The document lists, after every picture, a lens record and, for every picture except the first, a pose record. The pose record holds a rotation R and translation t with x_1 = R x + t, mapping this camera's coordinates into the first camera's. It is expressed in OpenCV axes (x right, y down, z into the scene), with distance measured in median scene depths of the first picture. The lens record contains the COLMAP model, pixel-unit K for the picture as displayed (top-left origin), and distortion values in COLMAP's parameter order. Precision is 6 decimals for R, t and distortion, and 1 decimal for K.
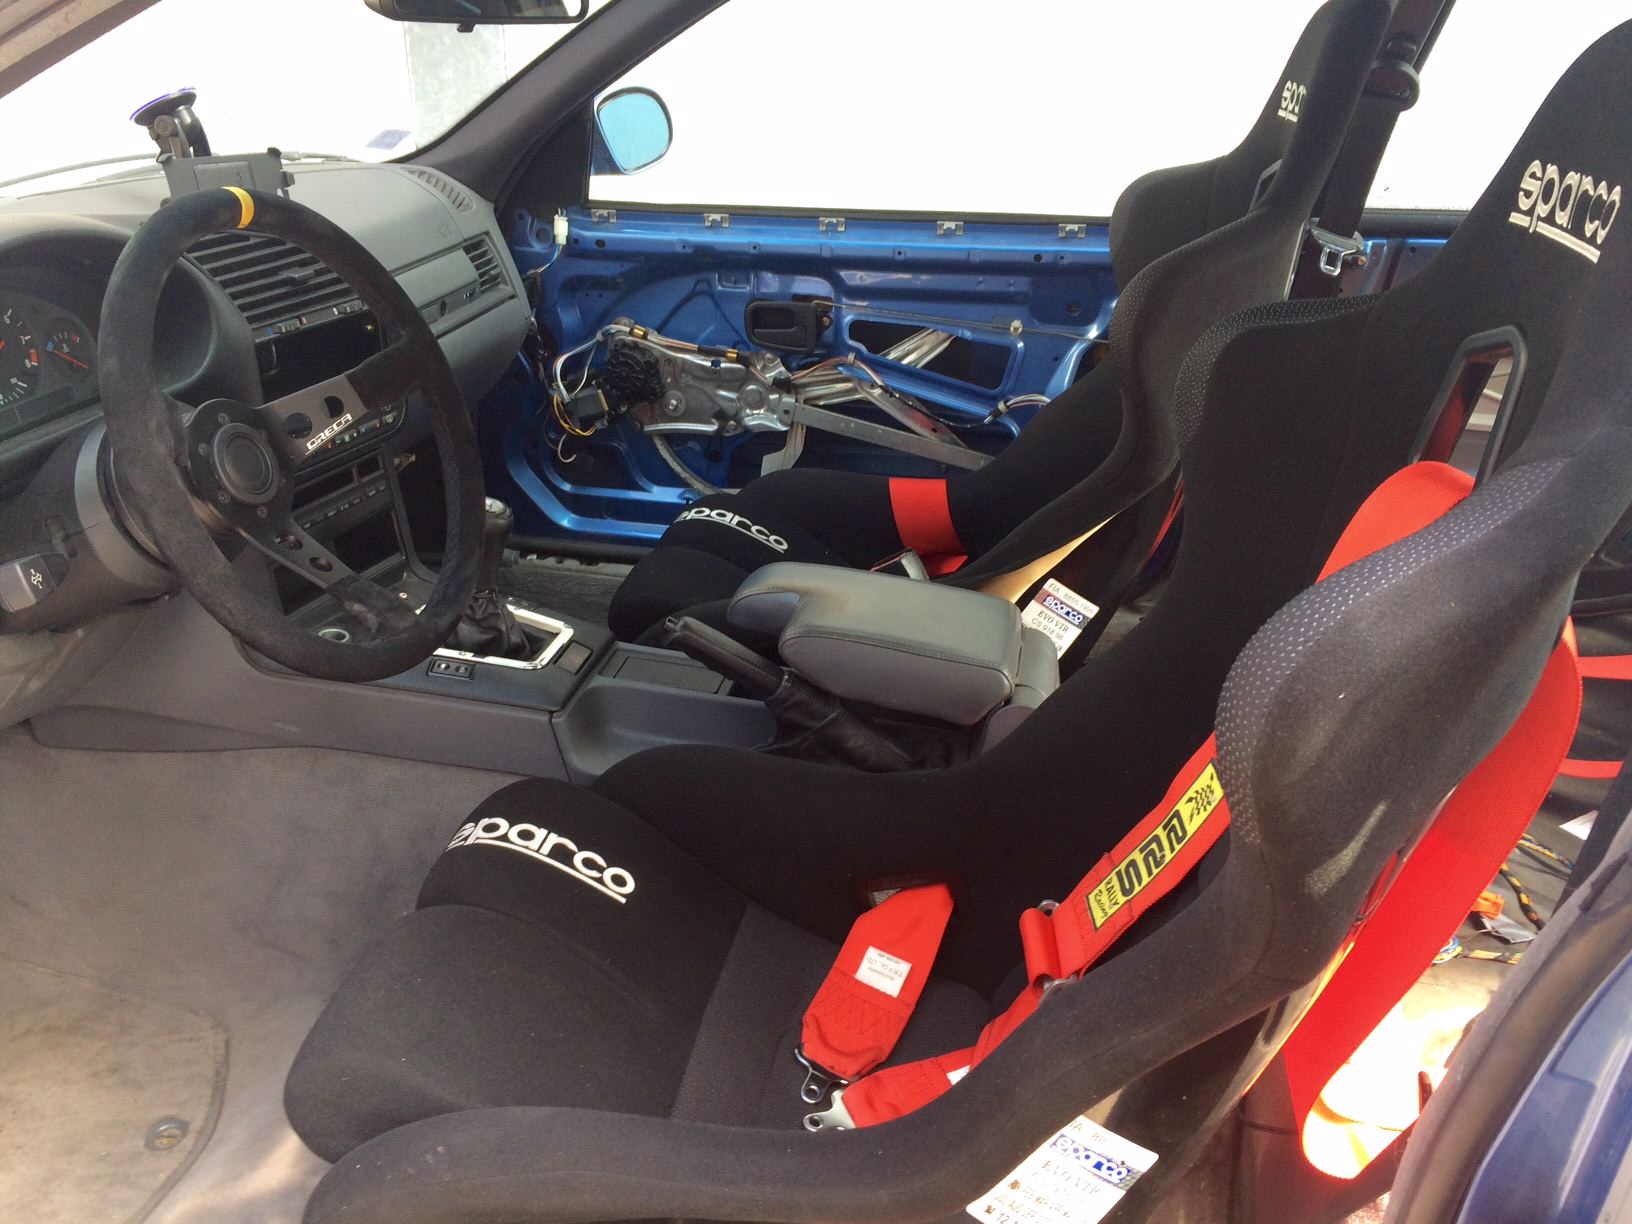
lens RADIAL K [[1418.9, 0, 816.0], [0, 1418.9, 612.0], [0, 0, 1]] dist [0.060727, 0.000317]
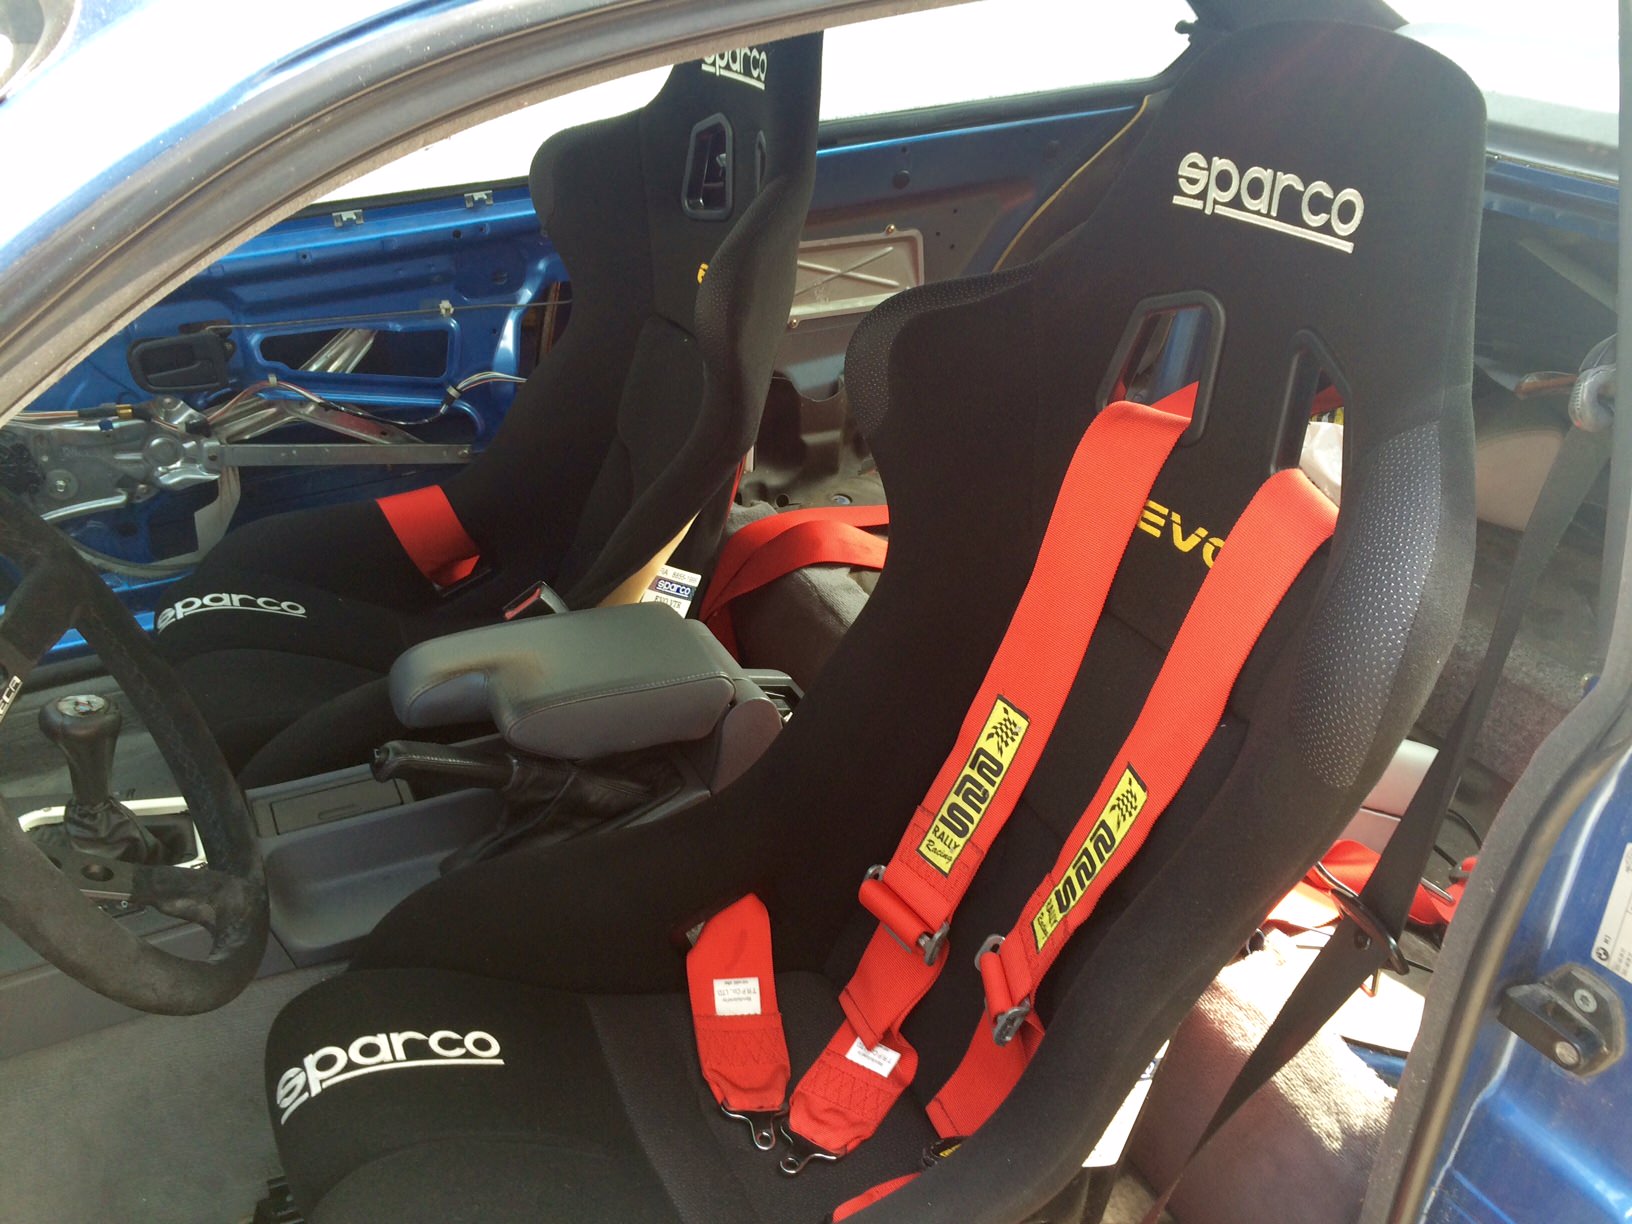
lens RADIAL K [[1418.9, 0, 816.0], [0, 1418.9, 612.0], [0, 0, 1]] dist [0.060727, 0.000317]
pose [[0.800945, -0.330486, 0.499265, -0.211898], [0.281653, 0.943809, 0.172908, -0.109025], [-0.528354, 0.002129, 0.849021, 0.067677]]
